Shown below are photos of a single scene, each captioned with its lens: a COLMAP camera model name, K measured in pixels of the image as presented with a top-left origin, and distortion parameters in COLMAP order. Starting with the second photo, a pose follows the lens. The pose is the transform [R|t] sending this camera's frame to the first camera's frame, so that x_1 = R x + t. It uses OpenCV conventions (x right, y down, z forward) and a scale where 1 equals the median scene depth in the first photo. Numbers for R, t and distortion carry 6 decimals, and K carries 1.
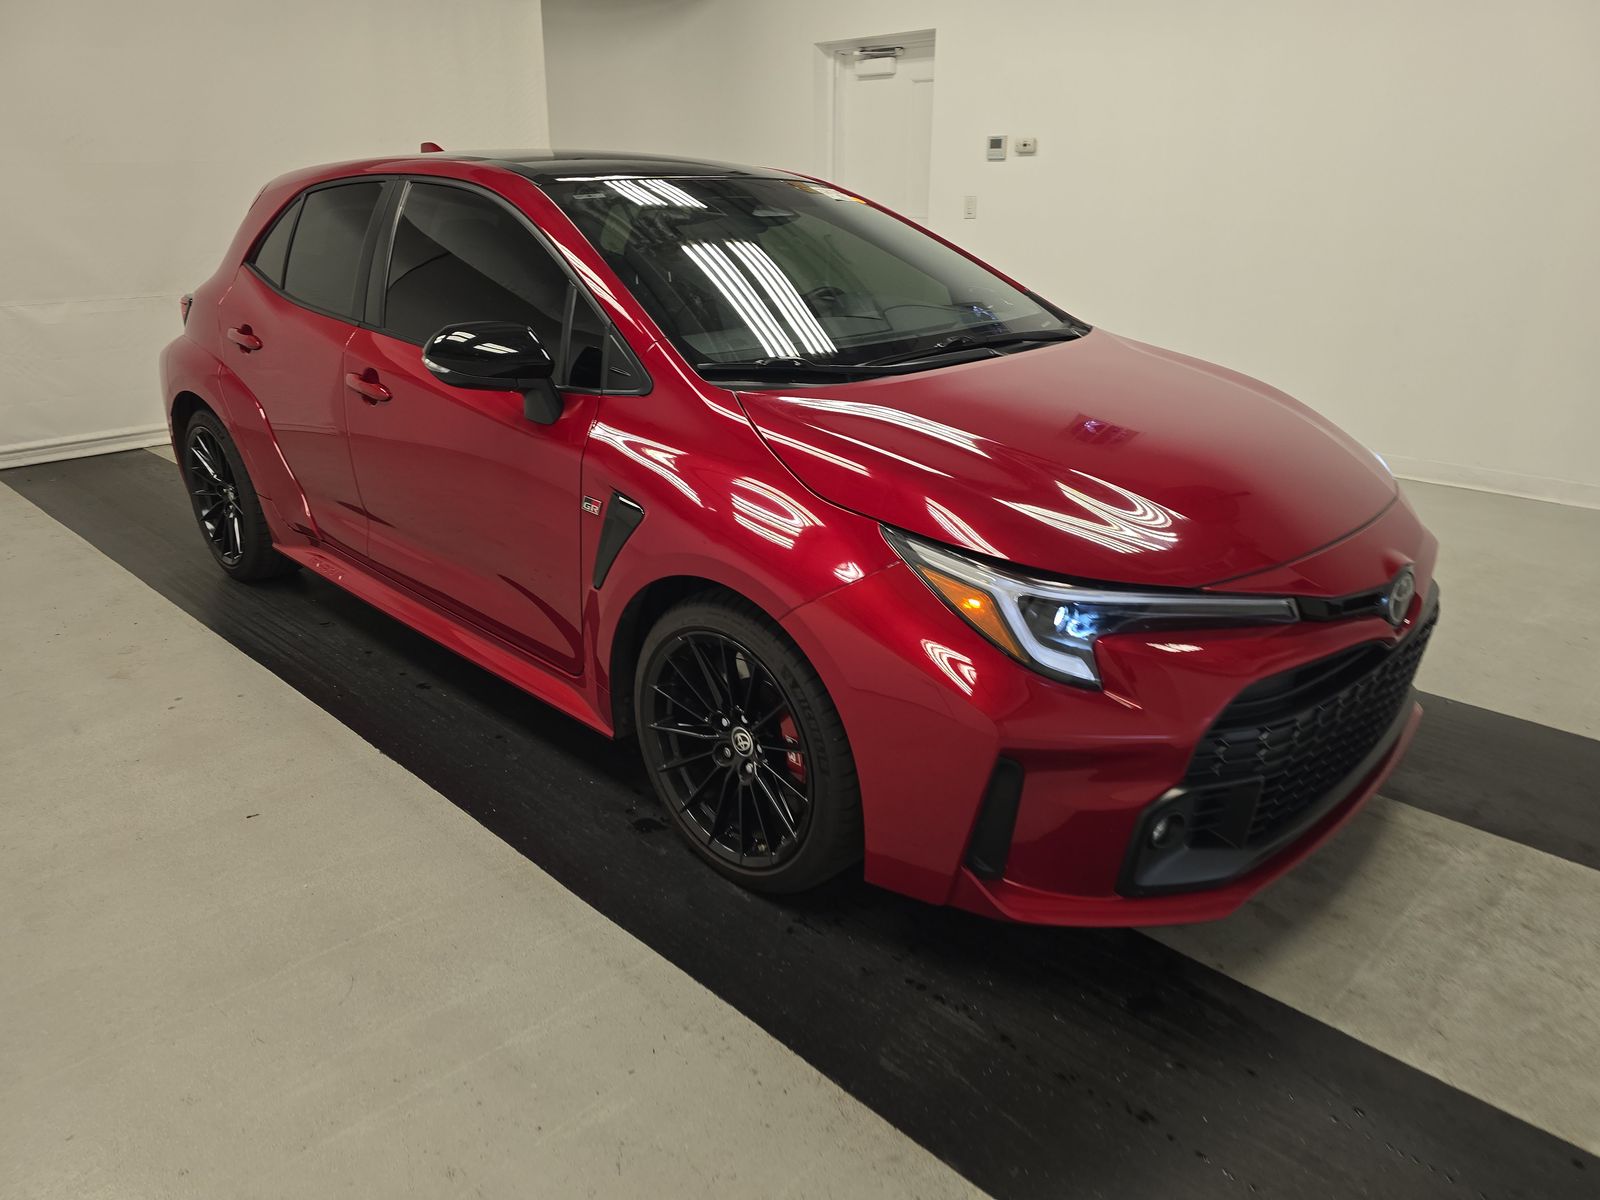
lens RADIAL K [[1107.0, 0, 804.0], [0, 1107.0, 601.8], [0, 0, 1]] dist [-0.026999, -0.005859]
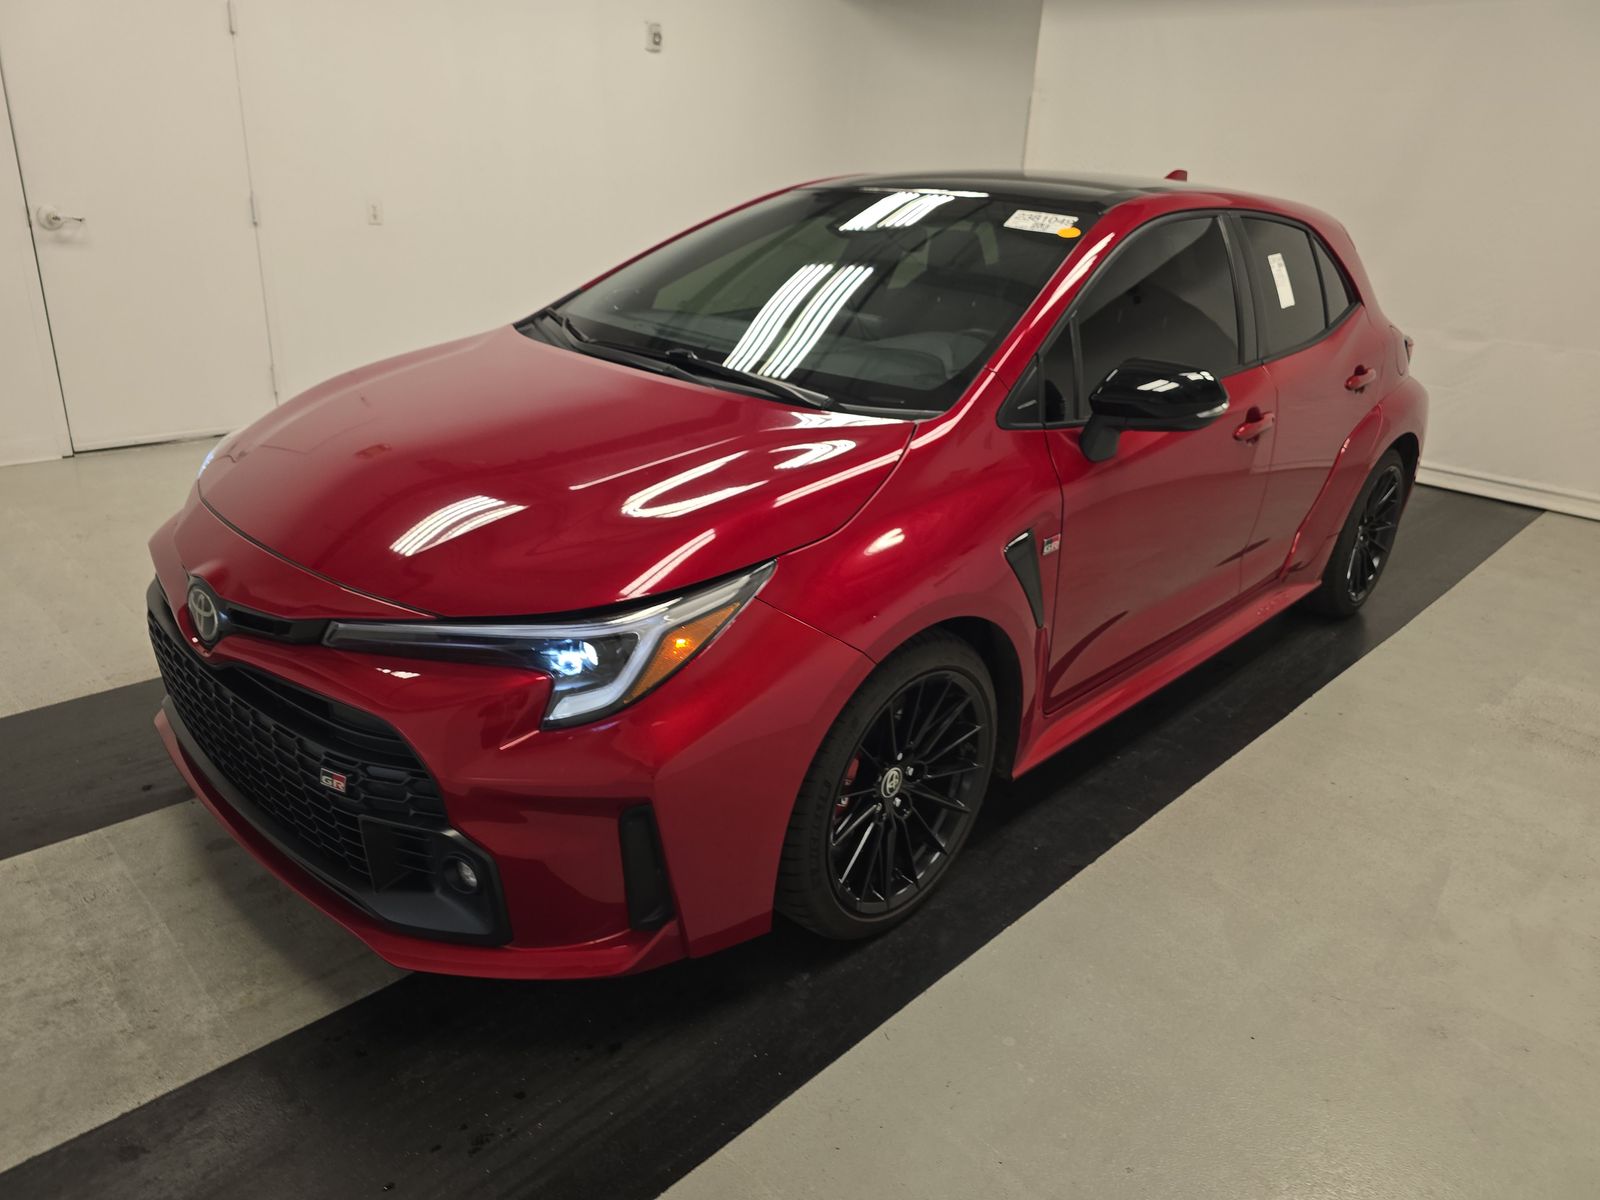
lens RADIAL K [[1107.0, 0, 798.9], [0, 1107.0, 600.8], [0, 0, 1]] dist [-0.026999, -0.005859]
pose [[0.006600, 0.376210, -0.926511, 1.364724], [-0.421653, 0.841182, 0.338558, -0.527912], [0.906733, 0.388432, 0.164182, 1.263535]]
